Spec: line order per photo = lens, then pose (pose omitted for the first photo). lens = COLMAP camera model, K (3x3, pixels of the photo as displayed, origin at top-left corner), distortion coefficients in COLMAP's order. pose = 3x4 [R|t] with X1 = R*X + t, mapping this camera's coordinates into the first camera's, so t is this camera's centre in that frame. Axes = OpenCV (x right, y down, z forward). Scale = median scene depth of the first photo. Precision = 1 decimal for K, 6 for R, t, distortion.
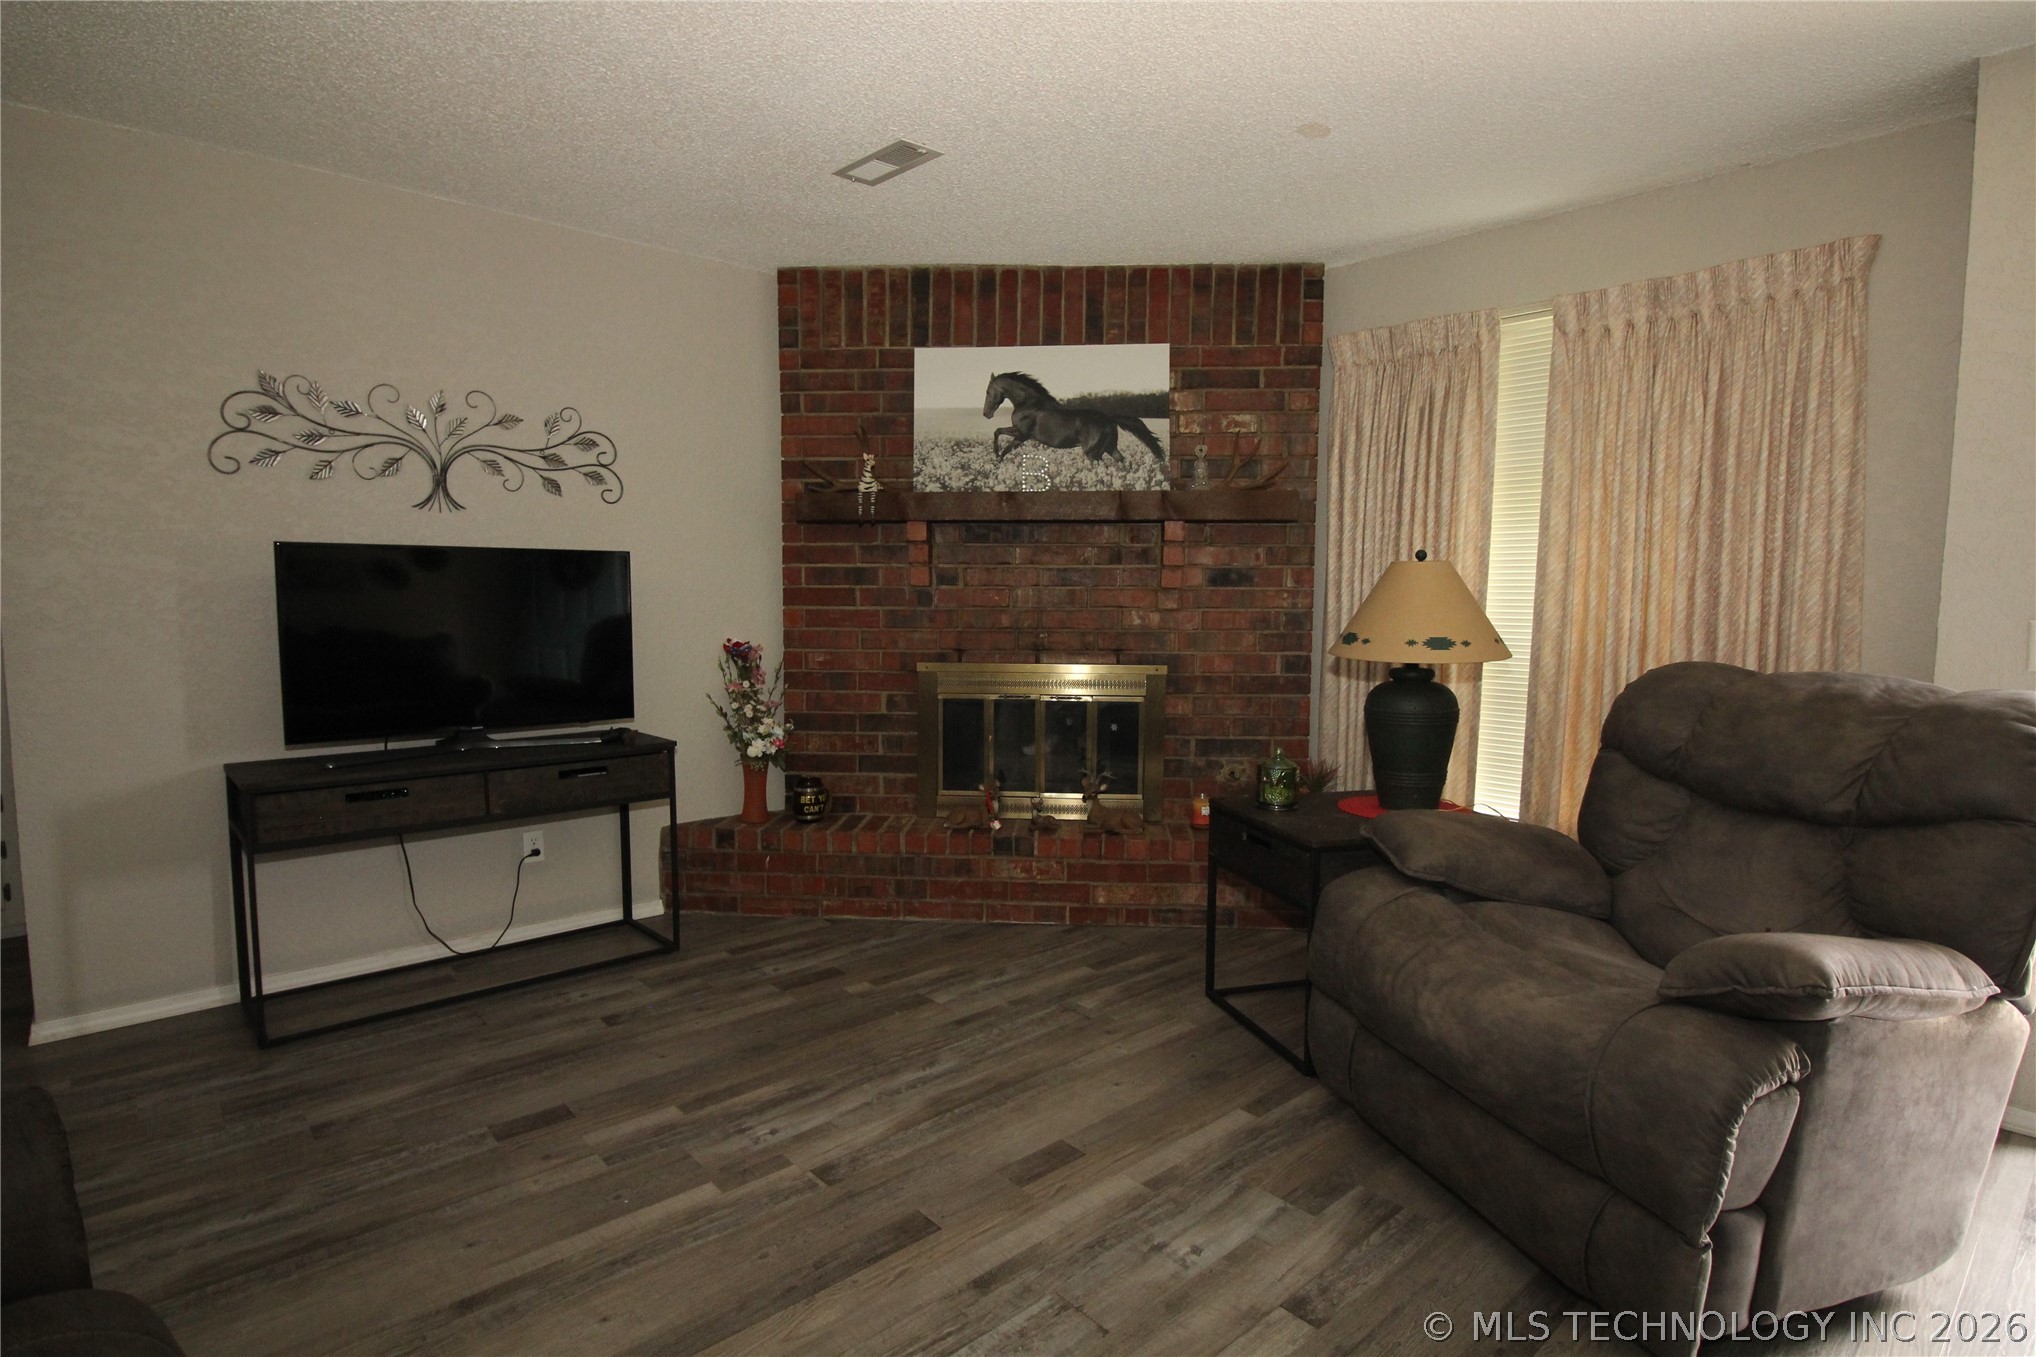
lens RADIAL K [[1052.2, 0, 1018.0], [0, 1052.2, 678.5], [0, 0, 1]] dist [0.000973, -0.012455]
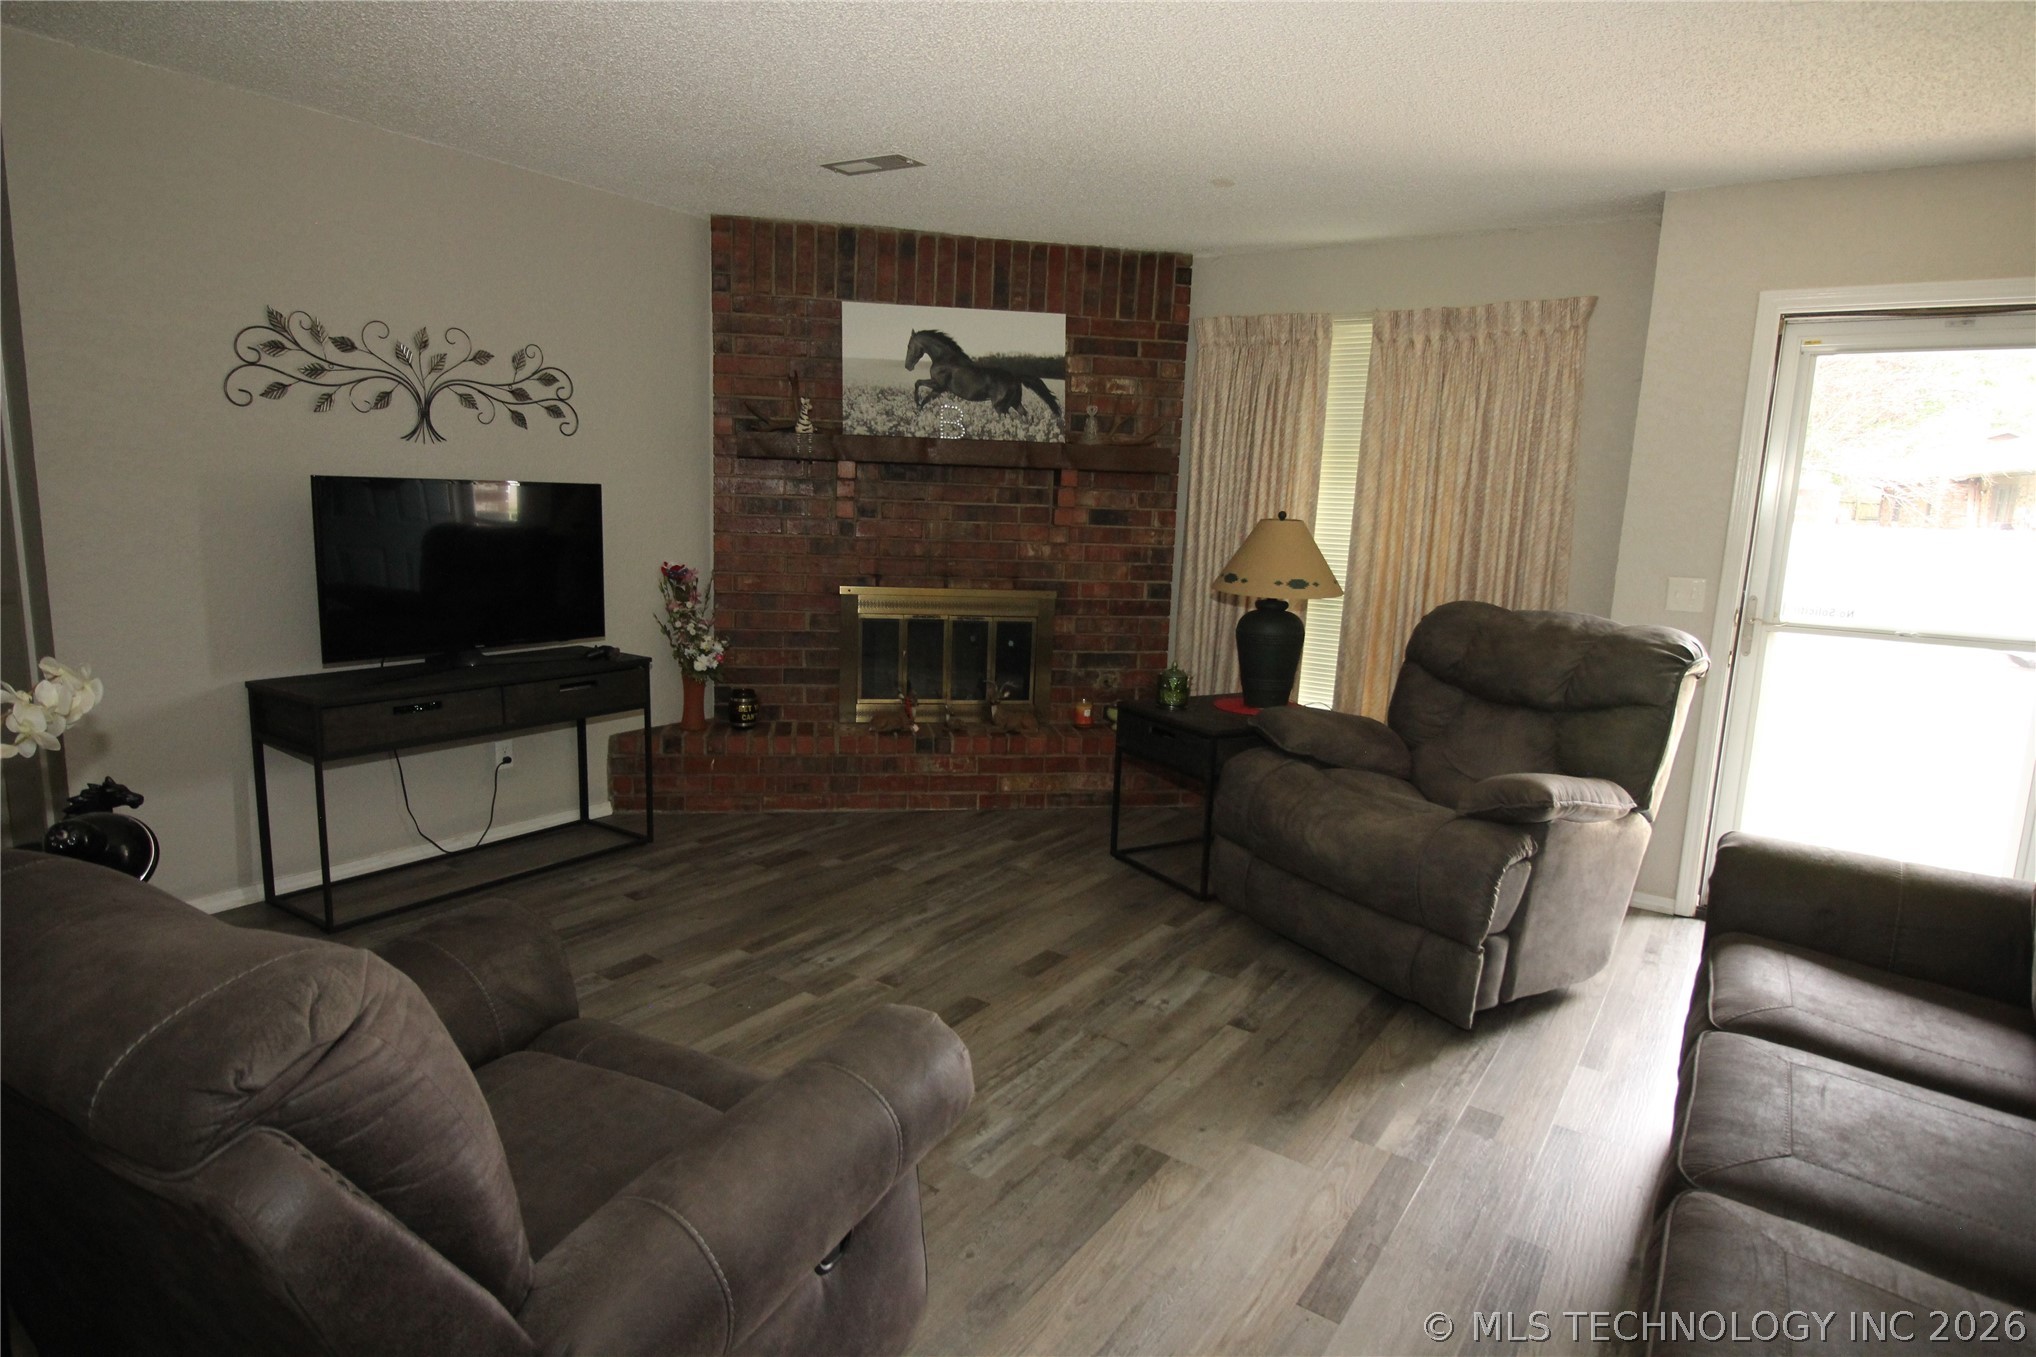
lens RADIAL K [[1135.5, 0, 1018.0], [0, 1135.5, 678.5], [0, 0, 1]] dist [-0.002517, -0.000824]
pose [[0.971405, -0.008274, 0.237285, -0.259611], [-0.011865, 0.996452, 0.083319, -0.026025], [-0.237132, -0.083752, 0.967860, -0.293527]]
